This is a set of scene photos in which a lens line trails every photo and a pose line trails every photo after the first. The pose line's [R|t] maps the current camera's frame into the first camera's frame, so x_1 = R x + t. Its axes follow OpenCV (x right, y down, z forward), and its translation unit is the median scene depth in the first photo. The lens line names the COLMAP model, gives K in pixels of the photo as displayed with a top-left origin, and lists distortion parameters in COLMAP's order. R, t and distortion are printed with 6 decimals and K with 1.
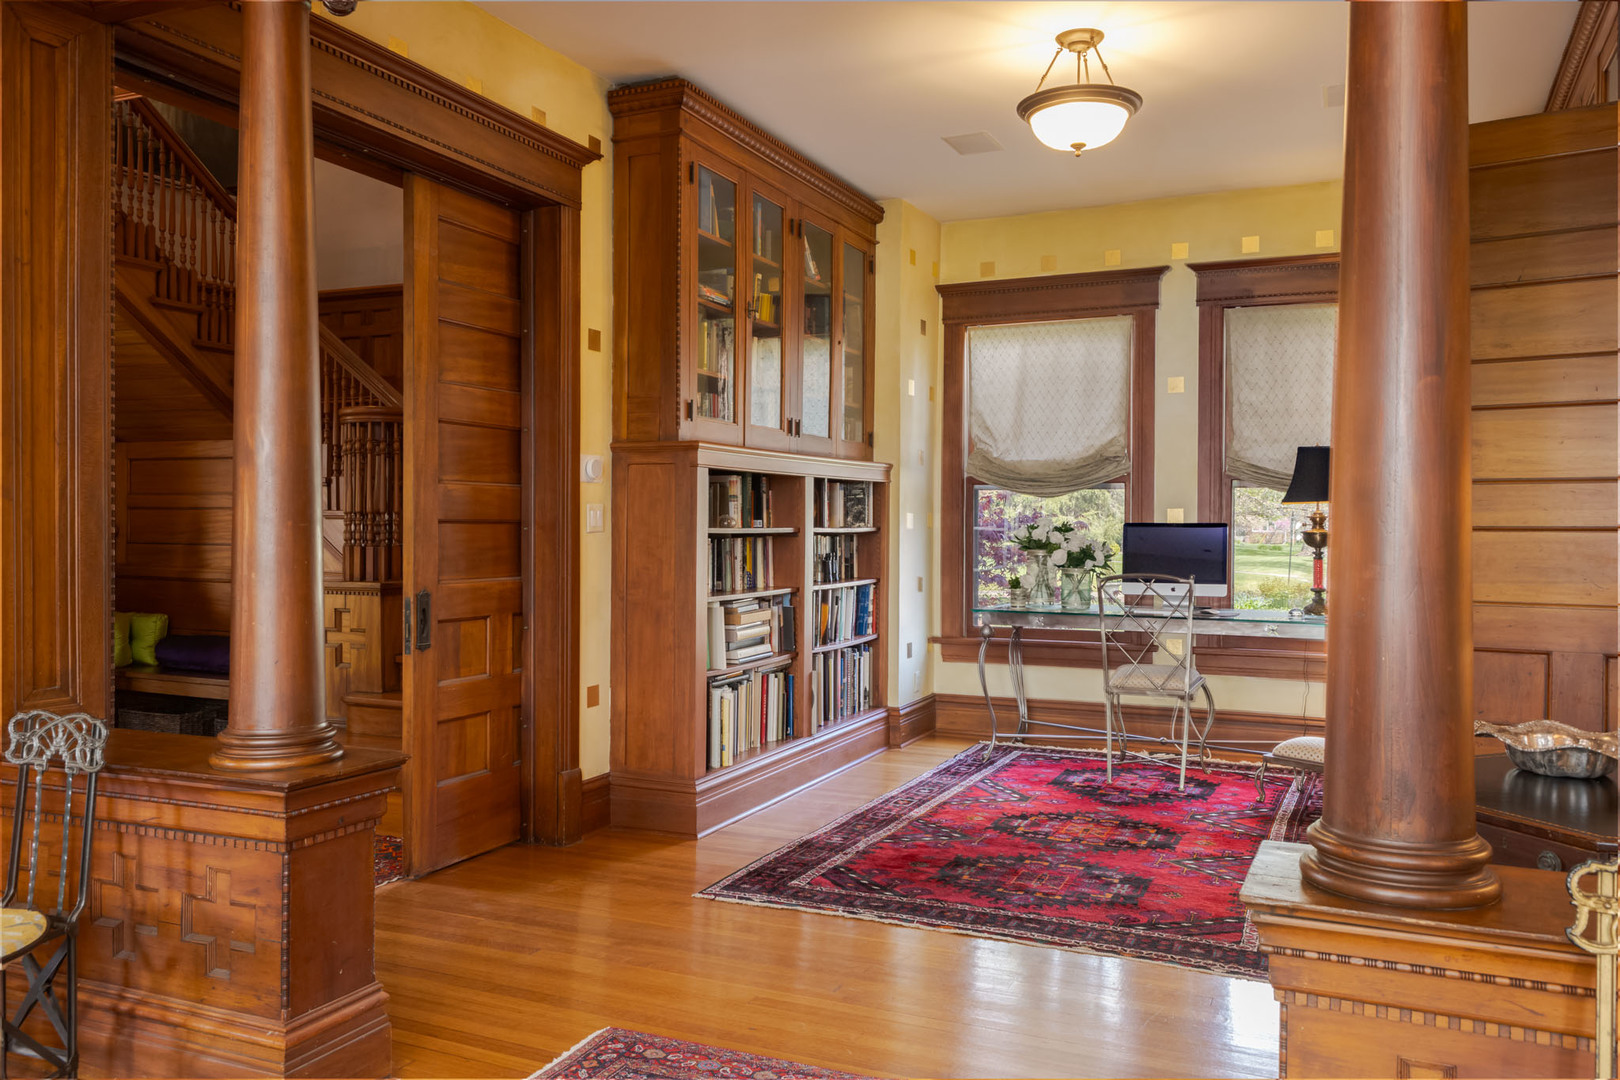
lens RADIAL K [[1241.5, 0, 810.0], [0, 1241.5, 540.0], [0, 0, 1]] dist [0.003438, 0.000304]
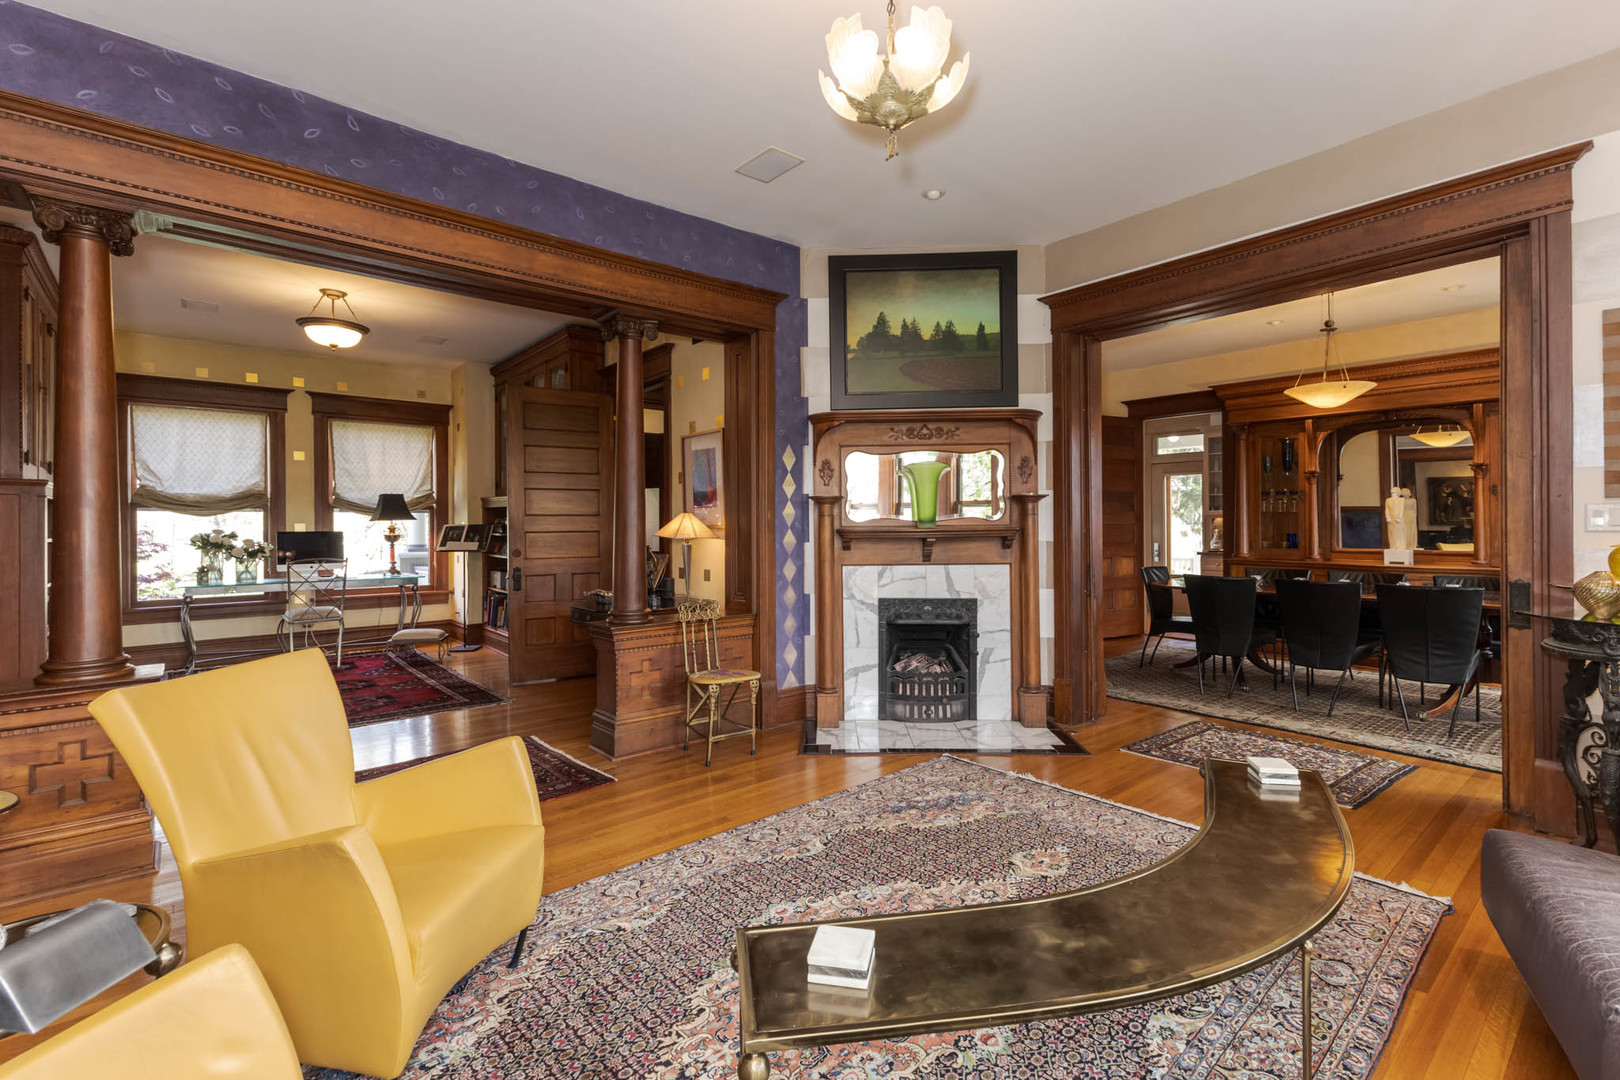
lens RADIAL K [[717.8, 0, 810.0], [0, 717.8, 540.0], [0, 0, 1]] dist [0.000033, 0.000011]
pose [[0.435324, -0.022356, 0.899996, -0.332666], [0.021628, 0.999663, 0.014371, -0.000053], [-0.900014, 0.013209, 0.435660, -0.134536]]
